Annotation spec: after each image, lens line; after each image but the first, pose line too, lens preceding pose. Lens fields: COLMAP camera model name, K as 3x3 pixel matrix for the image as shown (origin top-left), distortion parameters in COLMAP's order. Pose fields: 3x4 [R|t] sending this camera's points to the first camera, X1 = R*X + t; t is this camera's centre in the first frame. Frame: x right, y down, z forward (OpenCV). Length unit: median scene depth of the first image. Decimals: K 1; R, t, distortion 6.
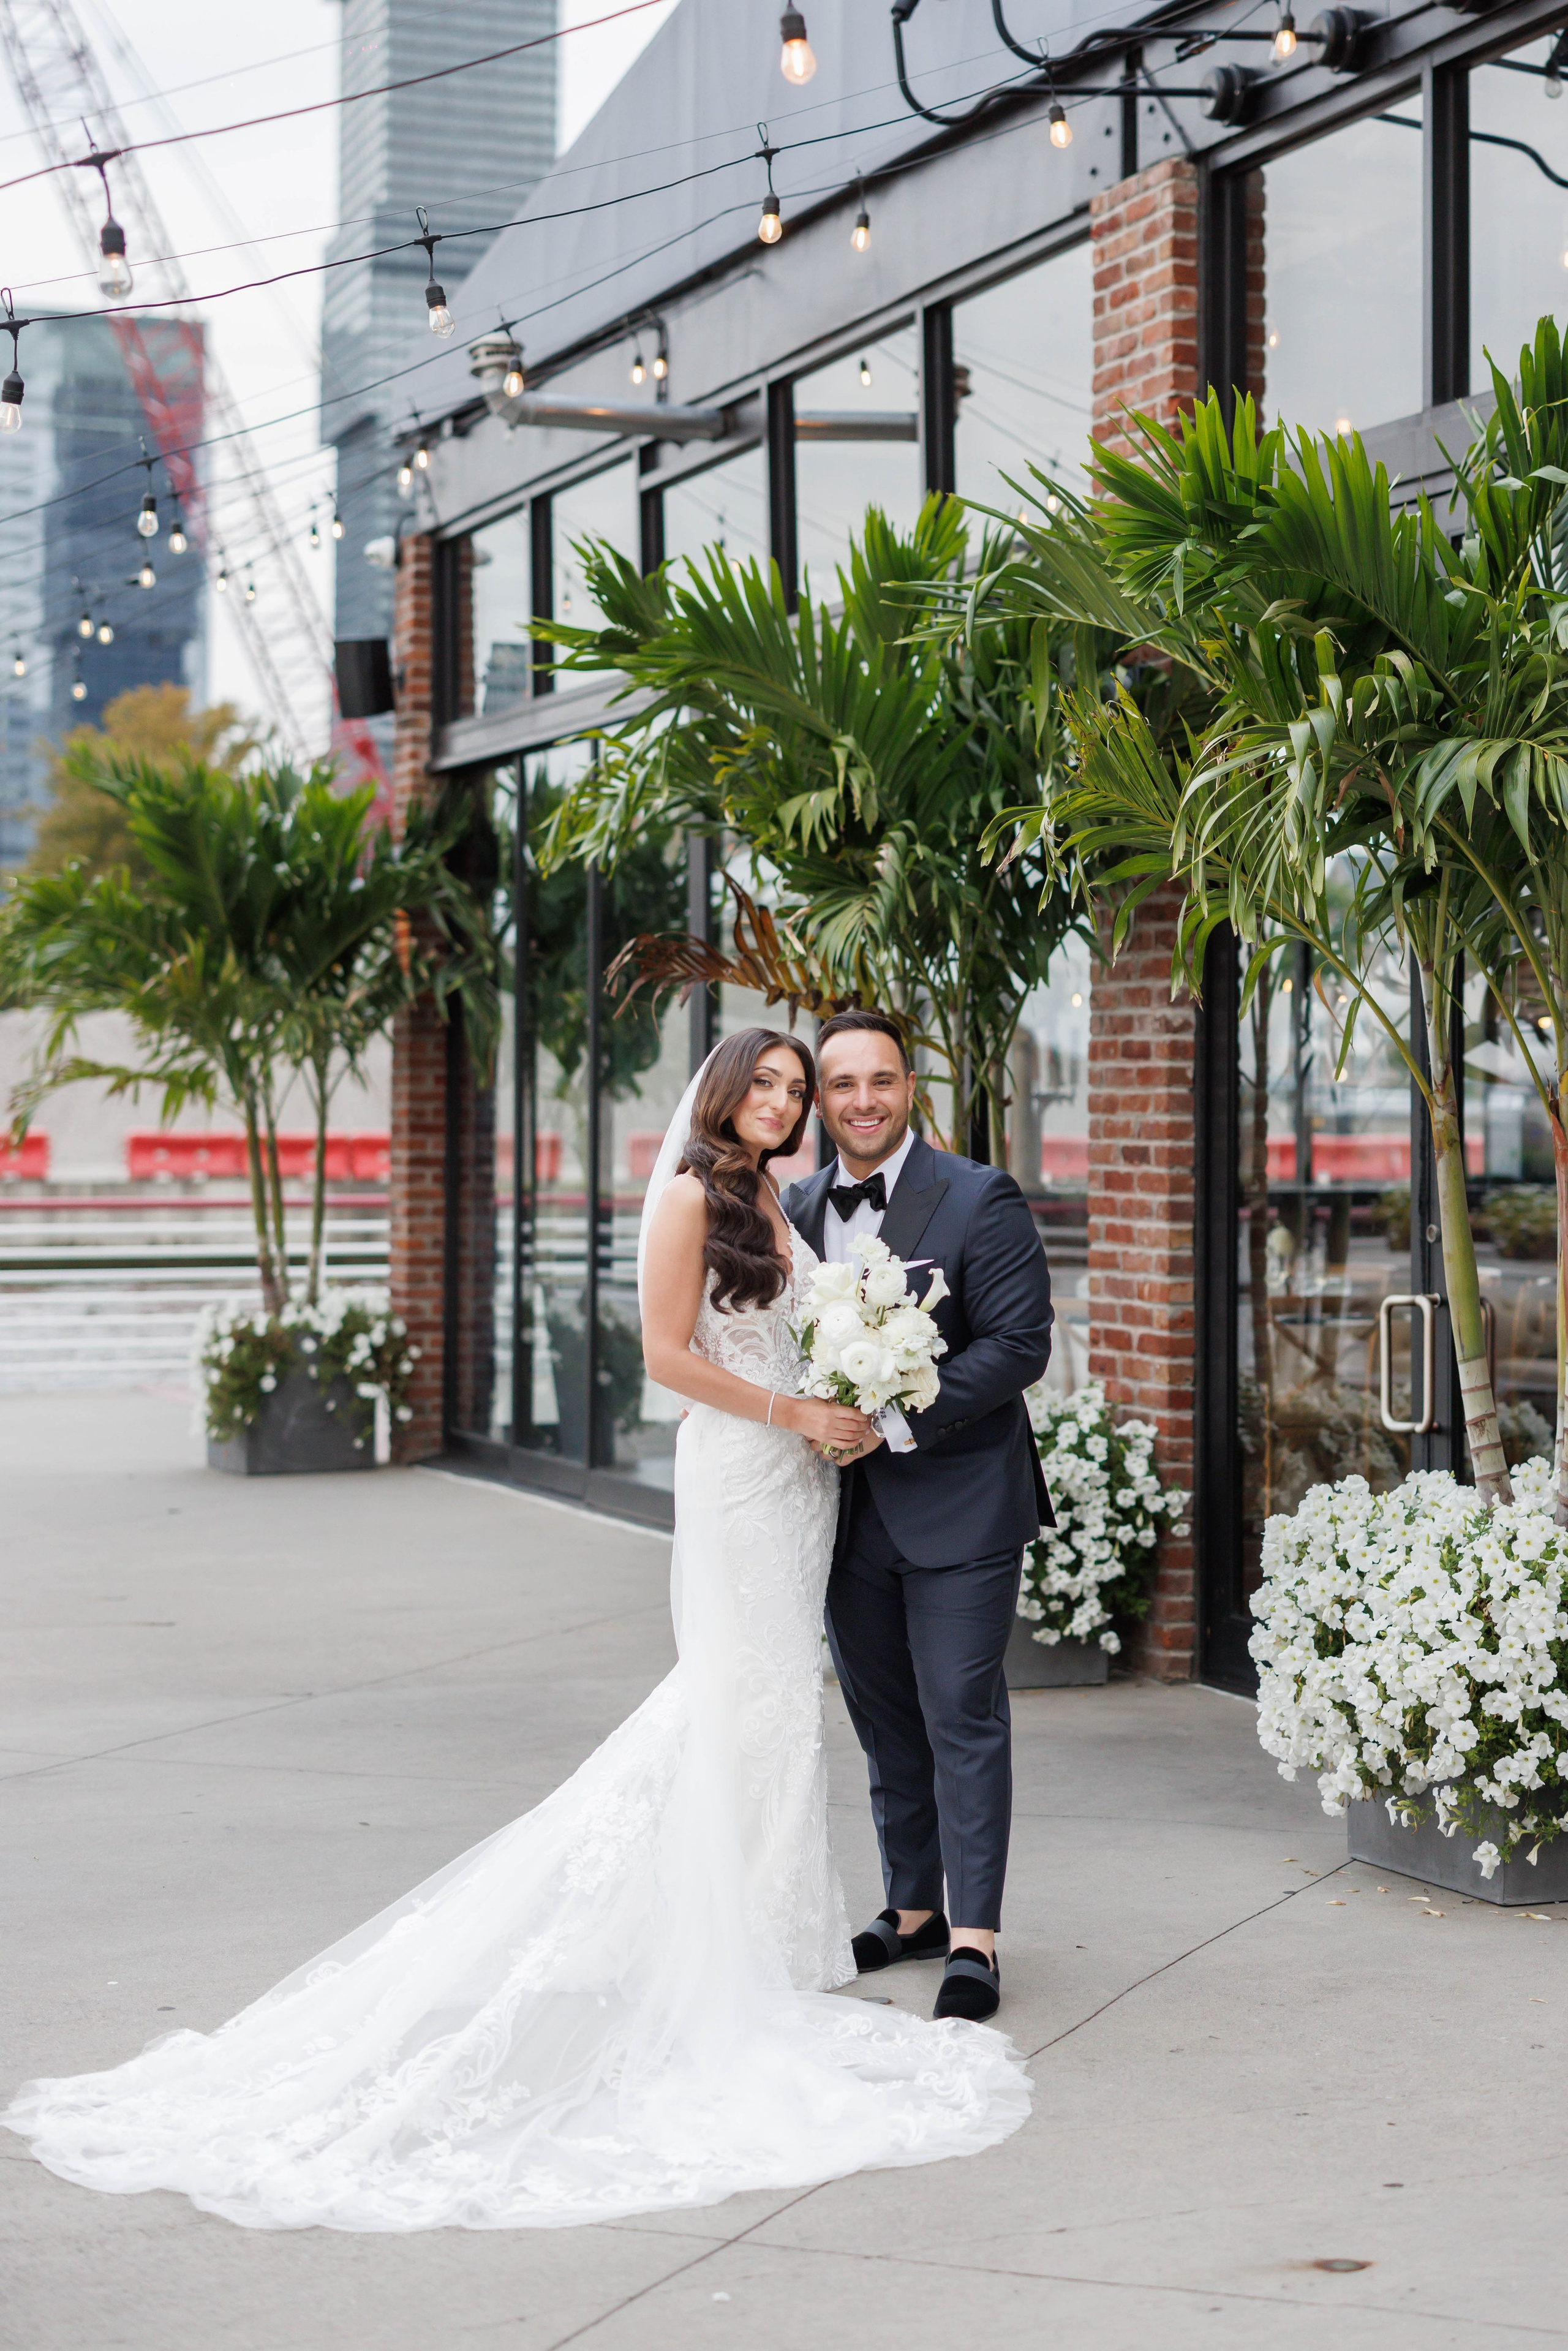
lens RADIAL K [[4161.4, 0, 899.3], [0, 4161.4, 1049.9], [0, 0, 1]] dist [0.030061, -0.038264]
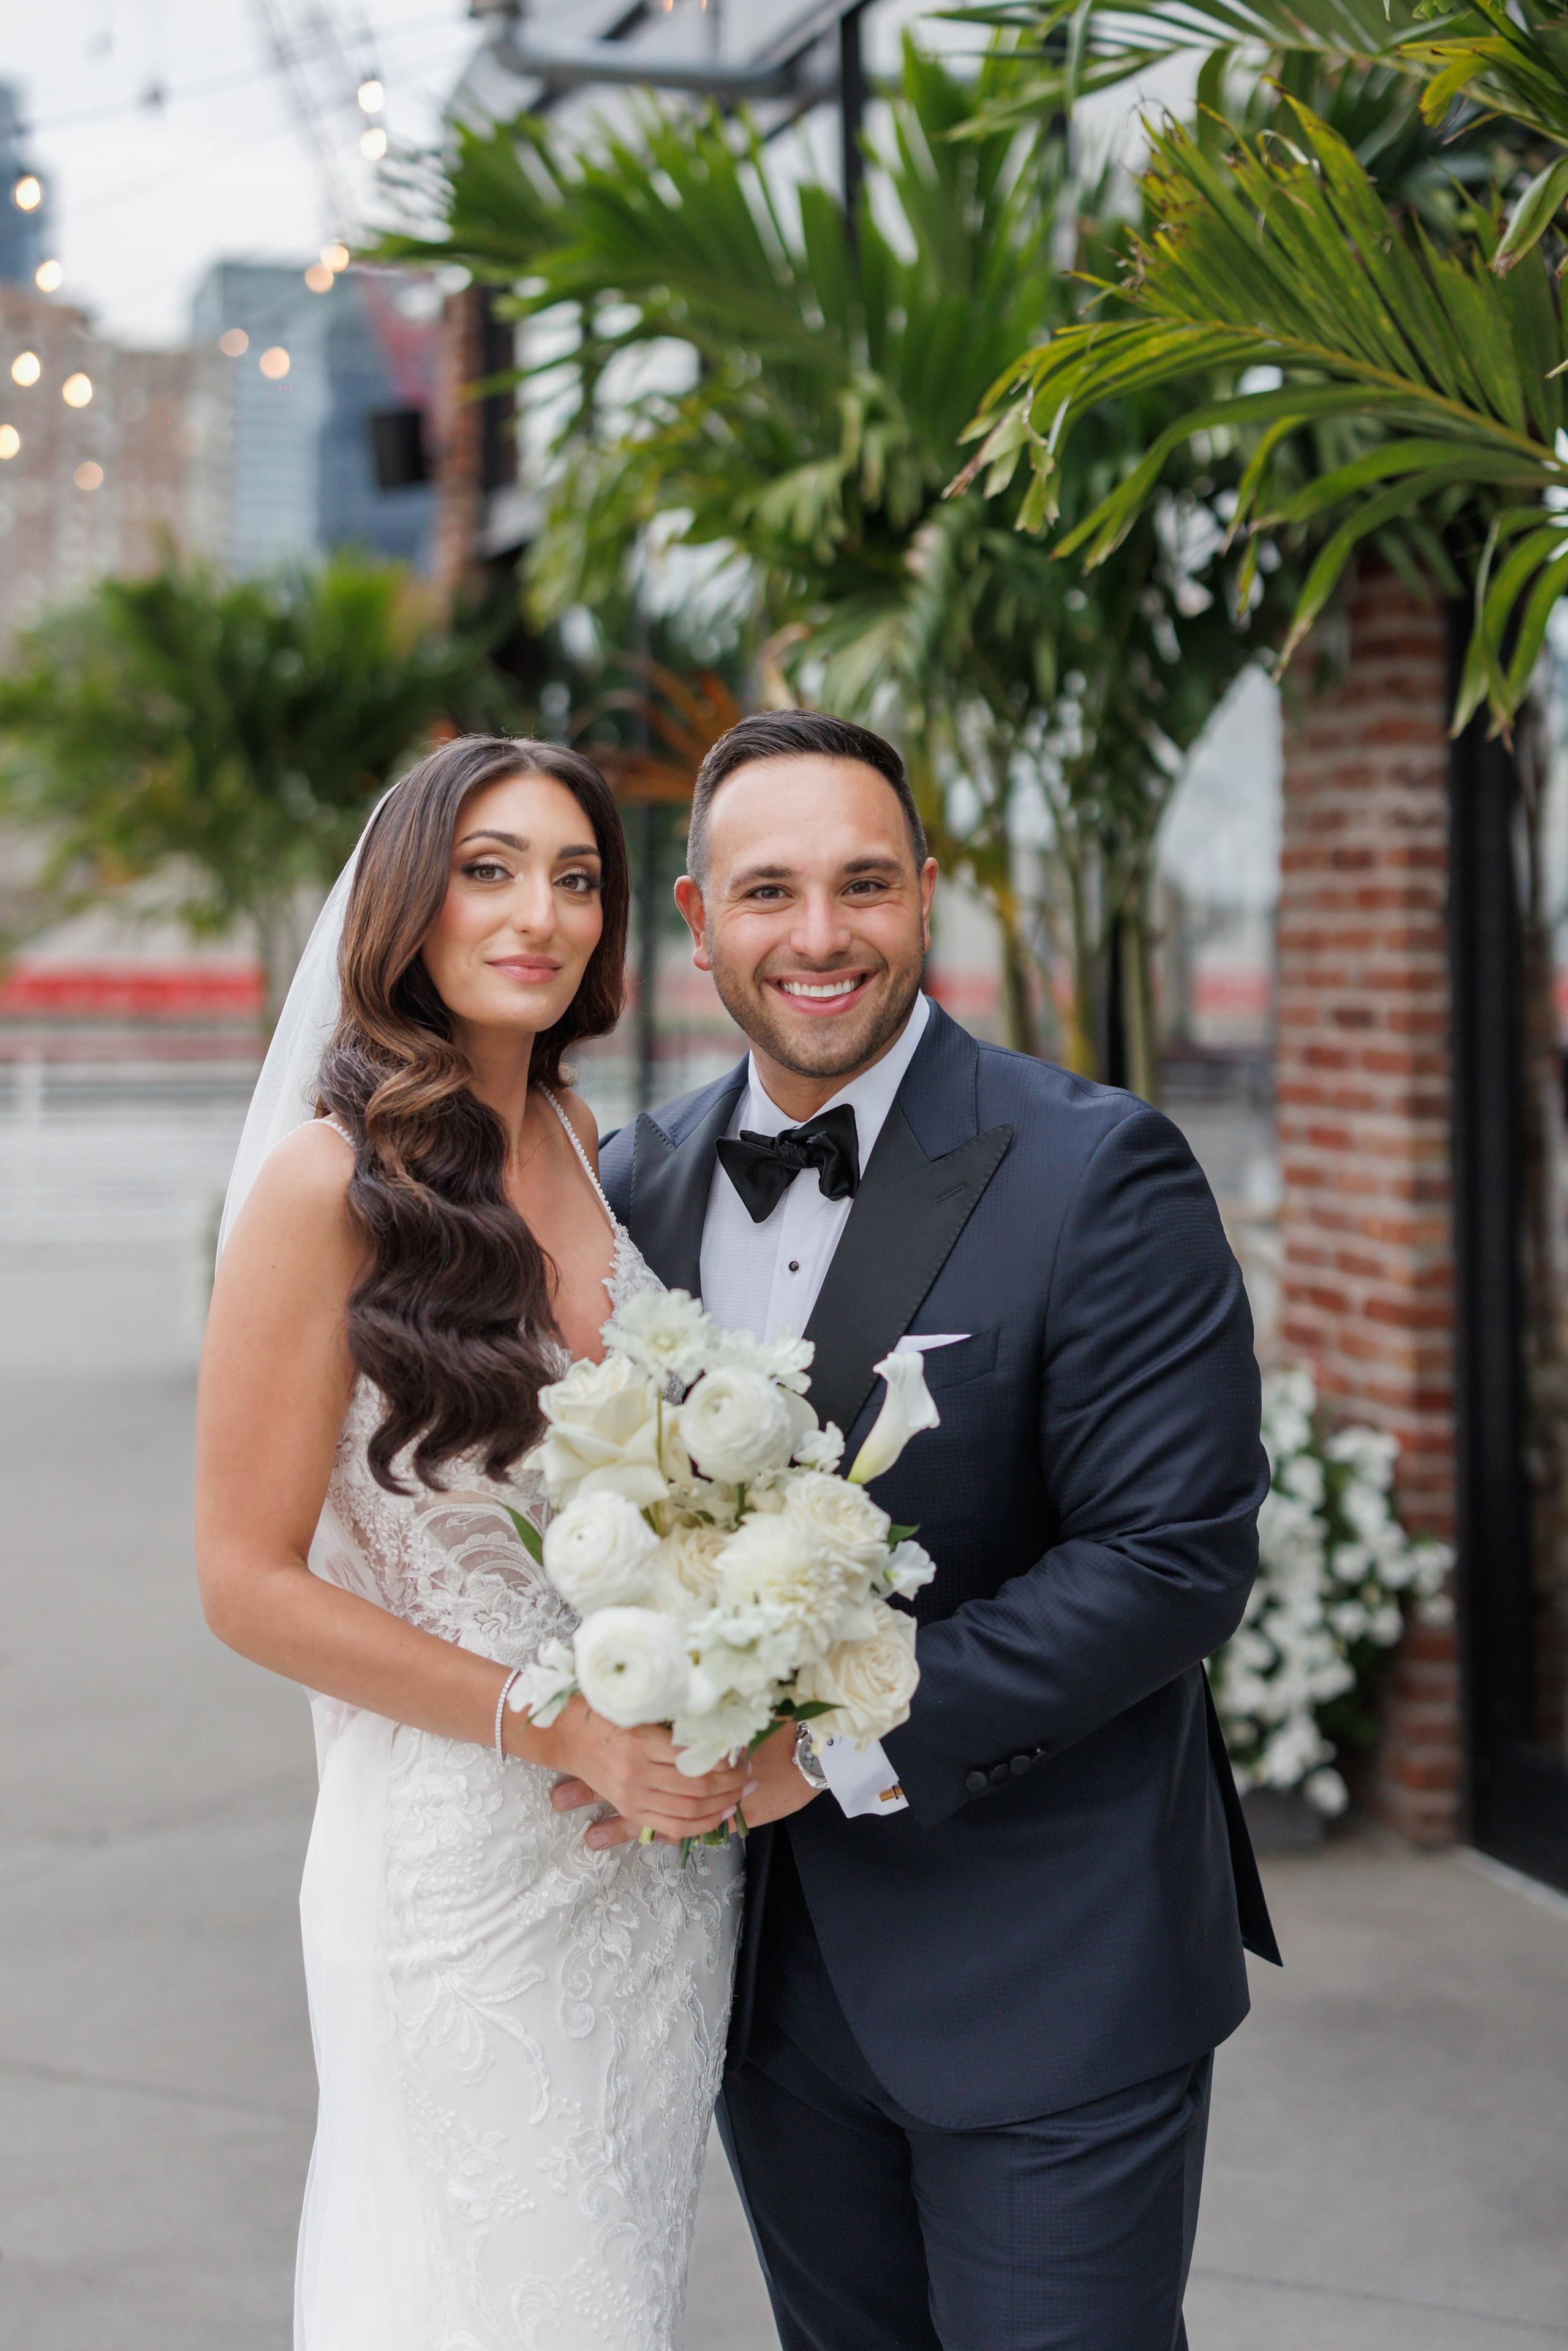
lens RADIAL K [[3684.1, 0, 783.9], [0, 3684.1, 703.6], [0, 0, 1]] dist [0.019257, -0.034417]
pose [[0.997200, -0.007802, -0.074372, 0.010864], [0.003845, 0.998577, -0.053197, 0.006316], [0.074681, 0.052762, 0.995811, 0.414543]]
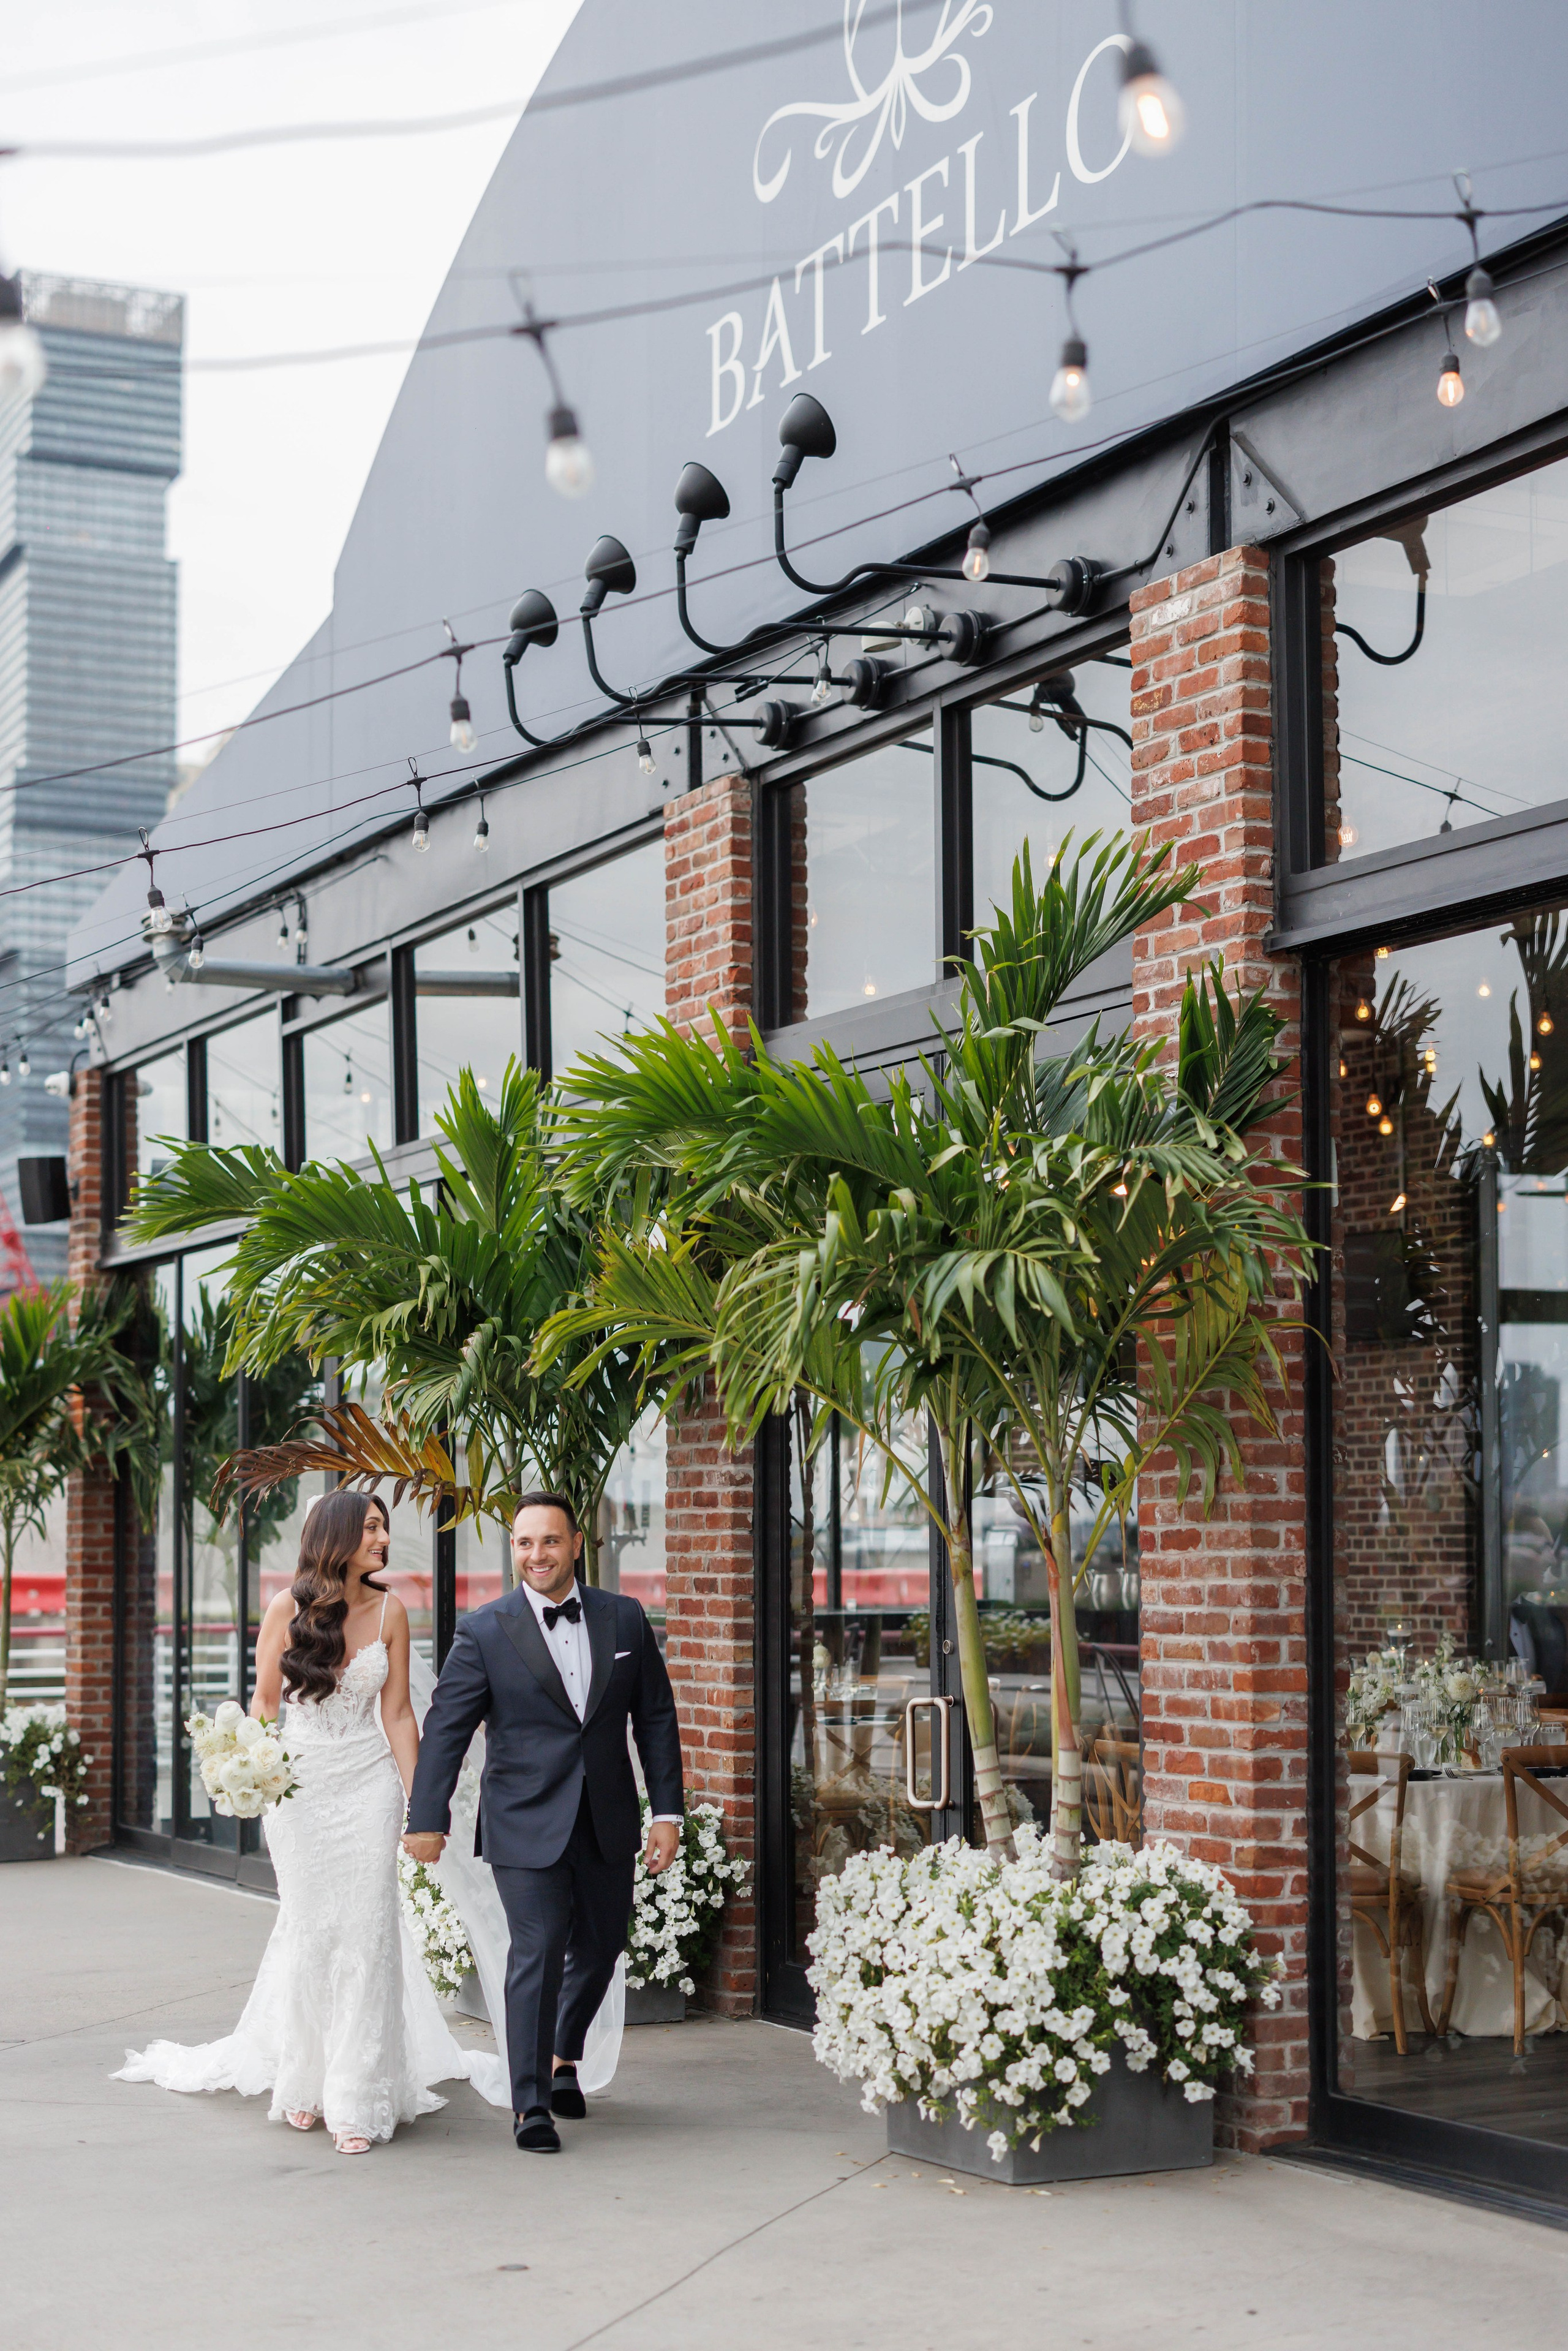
lens RADIAL K [[3597.7, 0, 730.3], [0, 3597.7, 1387.4], [0, 0, 1]] dist [0.026023, 0.091592]
pose [[0.997517, -0.003317, 0.070353, -0.010025], [0.005548, 0.999487, -0.031549, 0.000520], [-0.070212, 0.031861, 0.997023, -0.054440]]
